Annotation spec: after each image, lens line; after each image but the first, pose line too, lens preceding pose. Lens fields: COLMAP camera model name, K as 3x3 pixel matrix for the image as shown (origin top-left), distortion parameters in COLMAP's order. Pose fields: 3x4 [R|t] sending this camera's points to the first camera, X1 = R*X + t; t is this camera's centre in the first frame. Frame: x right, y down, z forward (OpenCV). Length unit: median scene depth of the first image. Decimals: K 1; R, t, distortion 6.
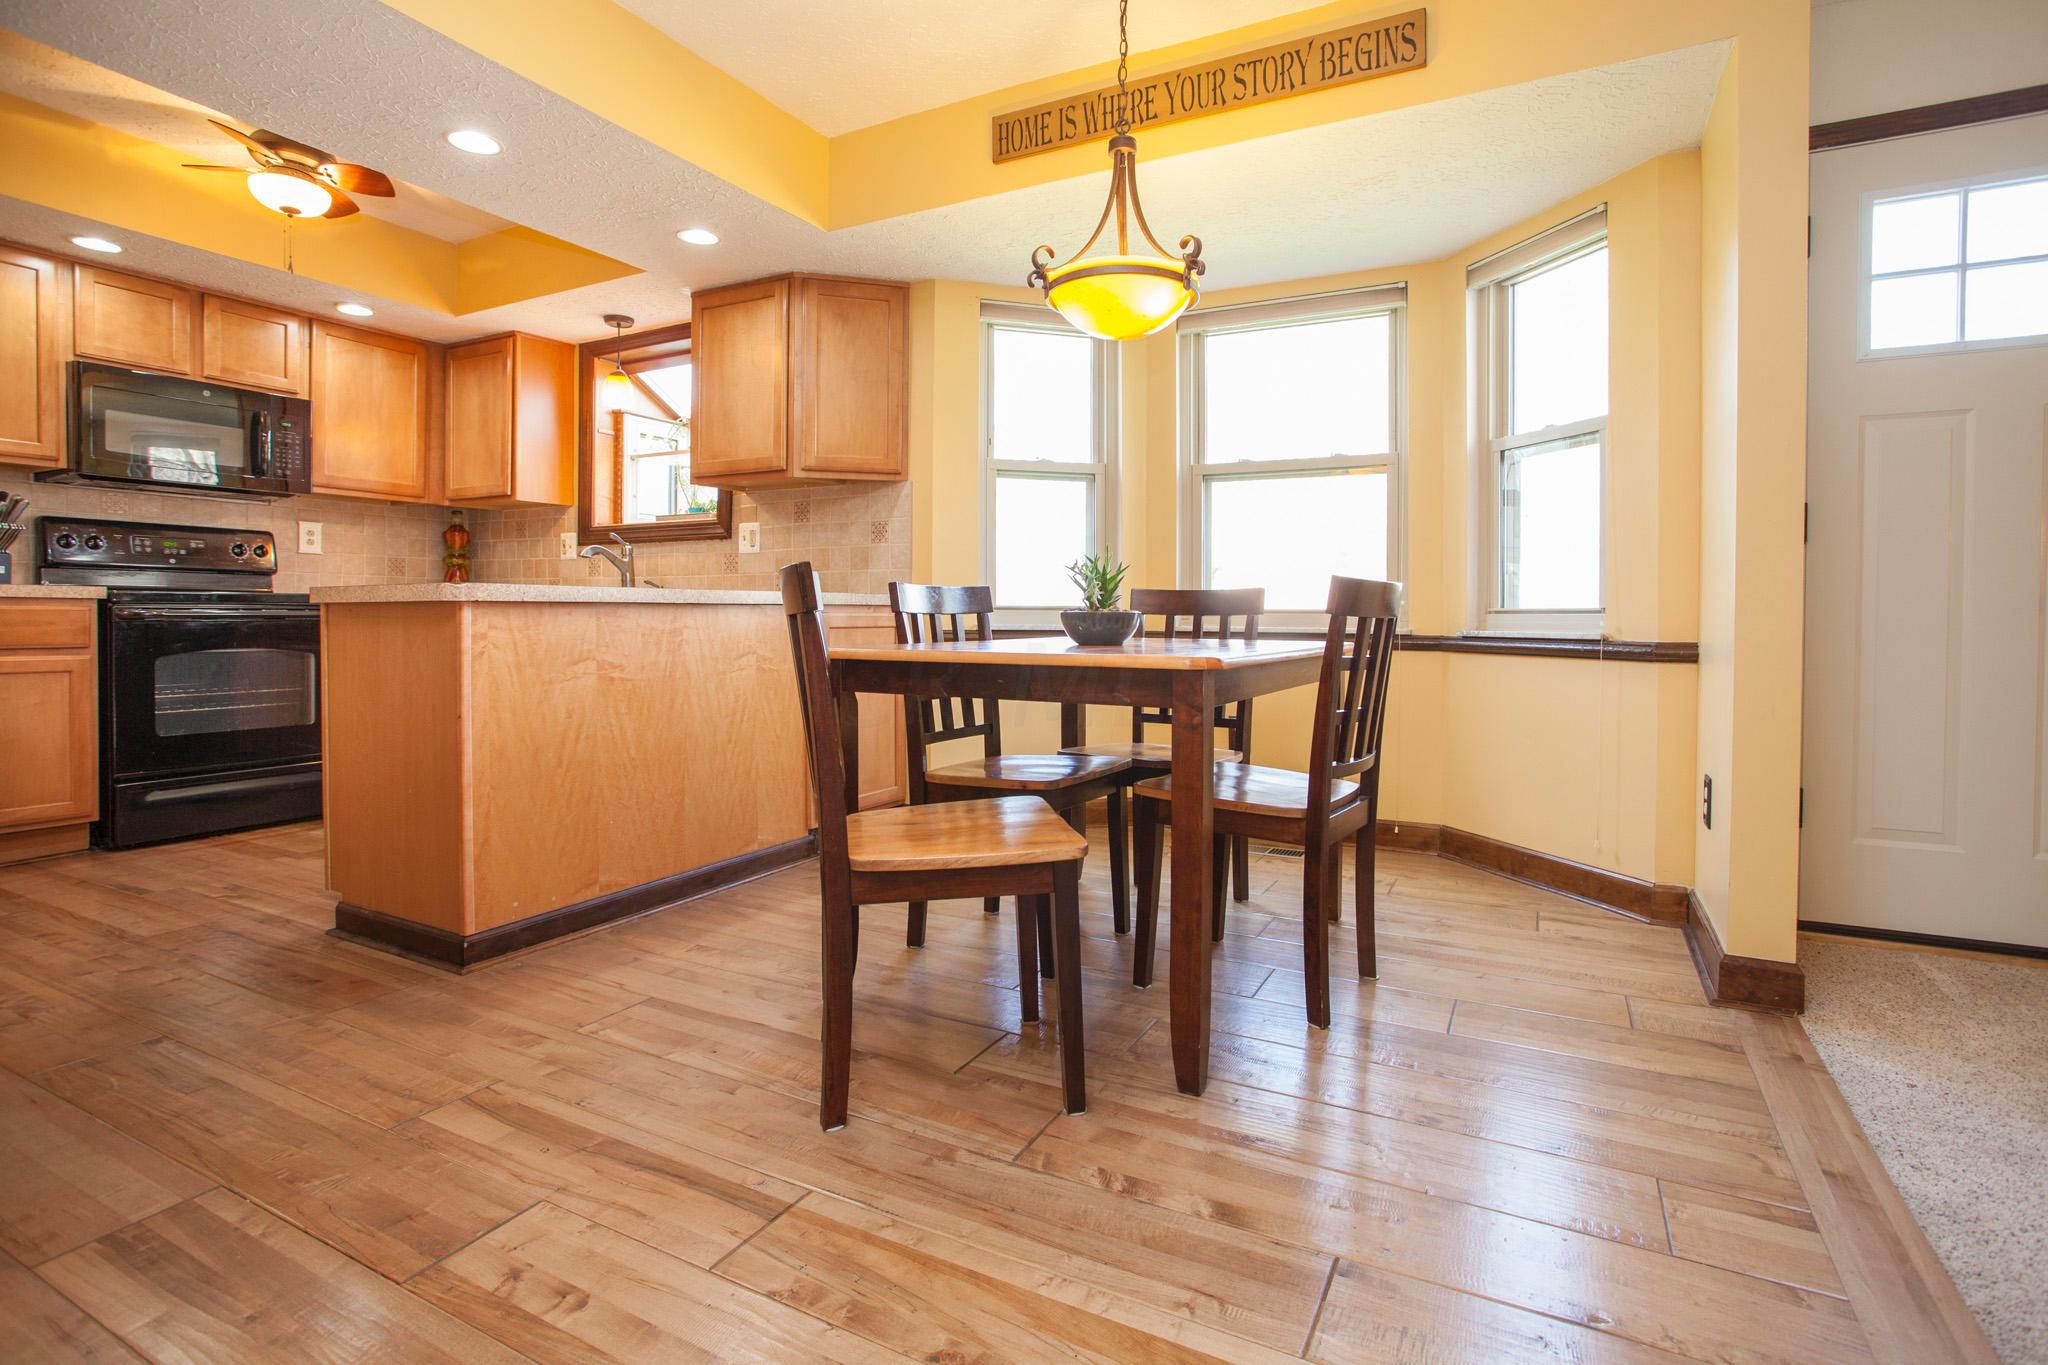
lens RADIAL K [[997.1, 0, 1023.0], [0, 997.1, 638.9], [0, 0, 1]] dist [0.001741, 0.001760]
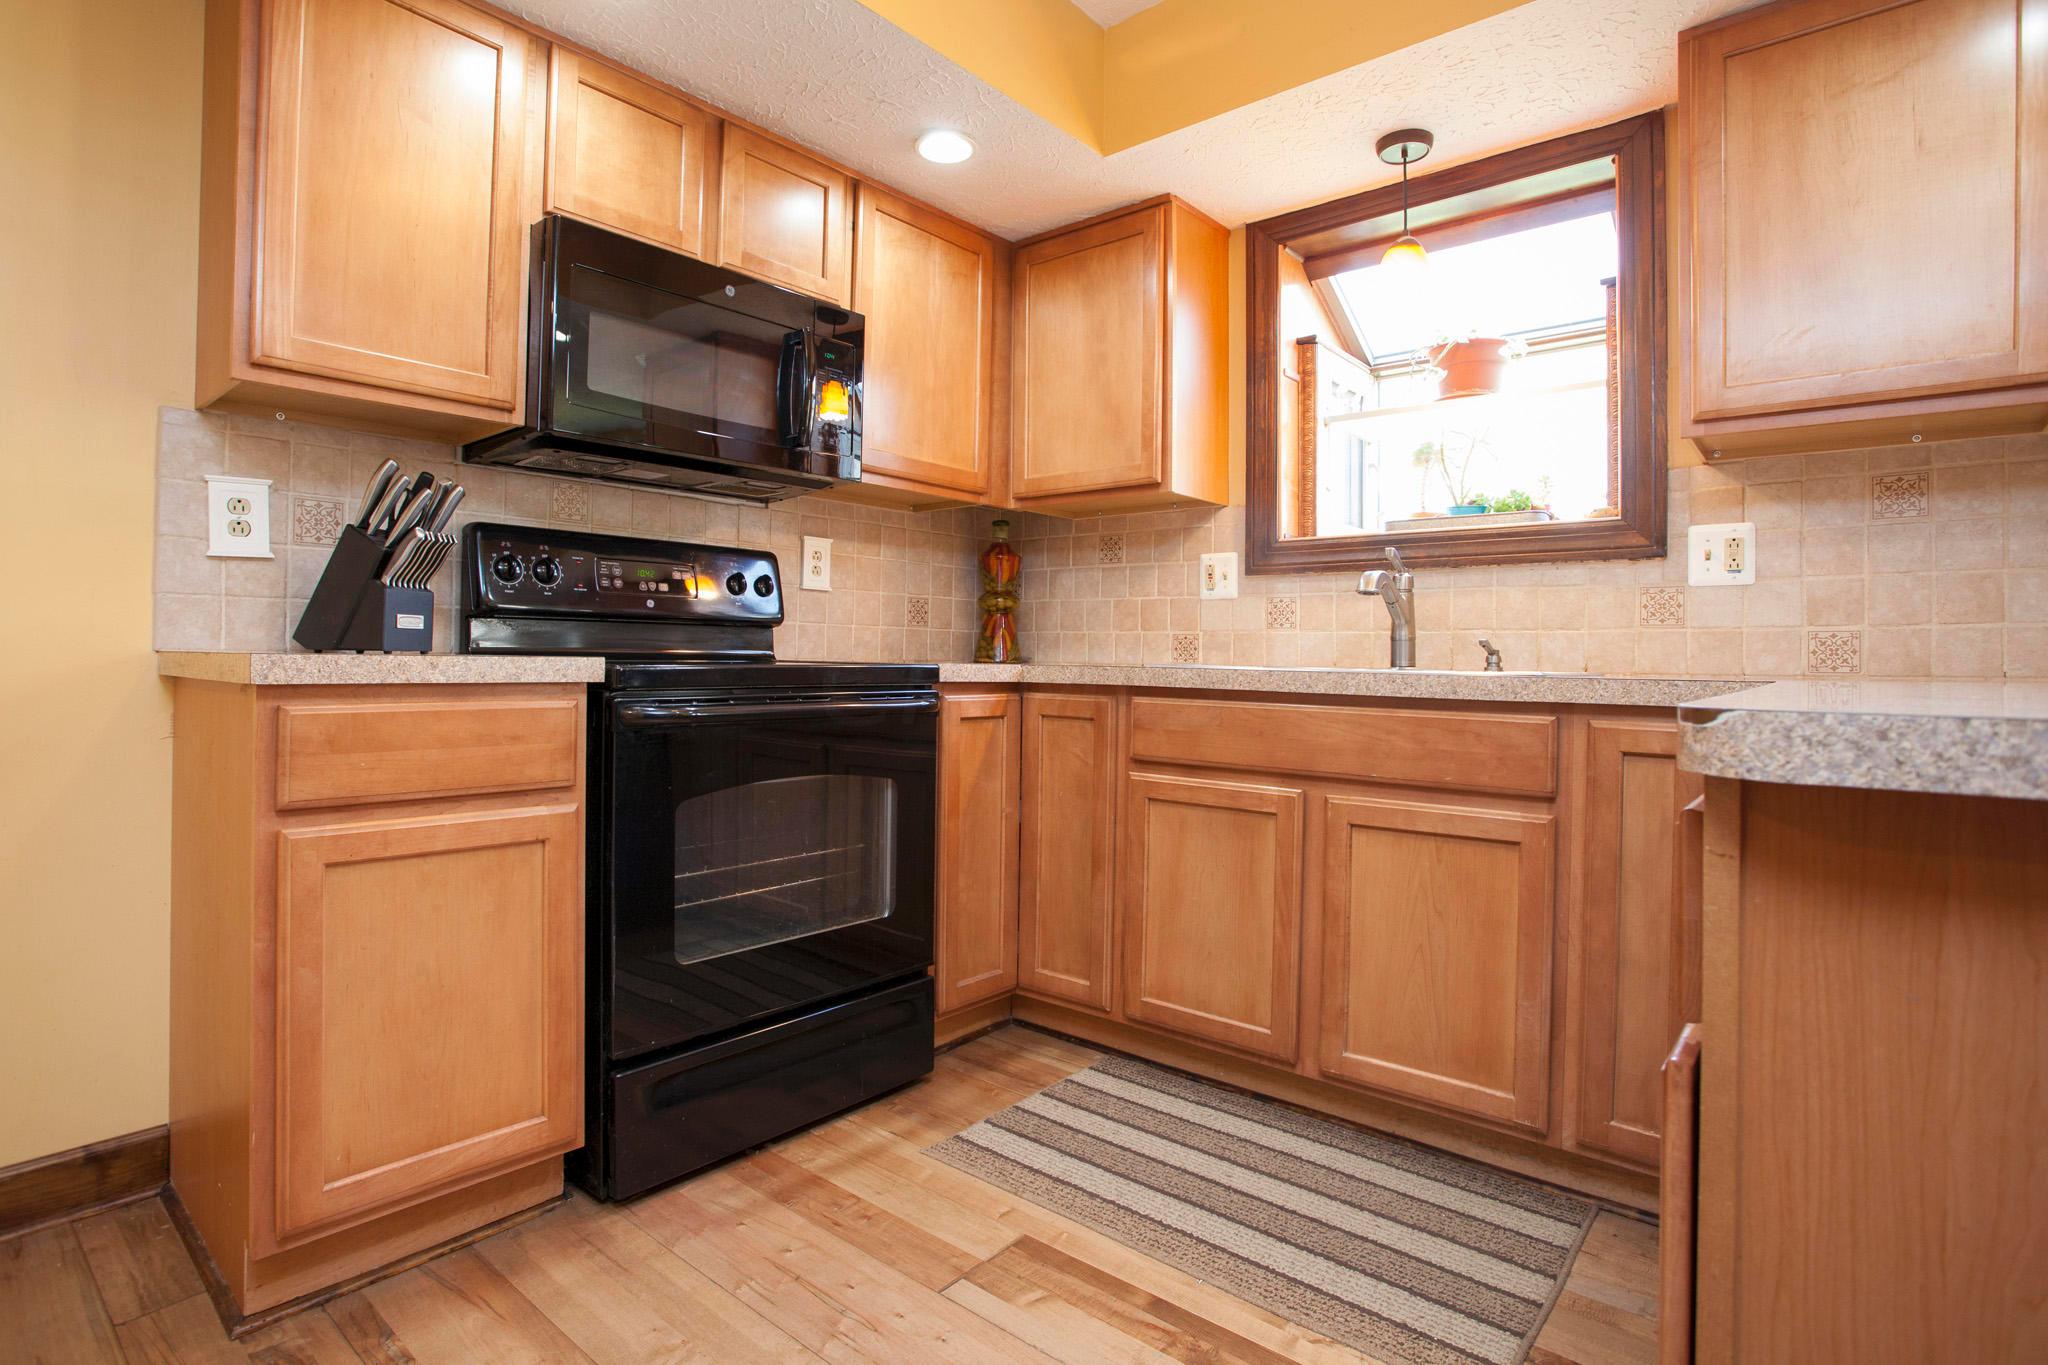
lens RADIAL K [[1018.3, 0, 1027.2], [0, 1018.3, 675.7], [0, 0, 1]] dist [-0.060779, 0.000534]
pose [[0.979815, 0.013018, -0.199484, -0.488586], [-0.014190, 0.999889, -0.004447, -0.034657], [0.199404, 0.007188, 0.979891, 0.447451]]
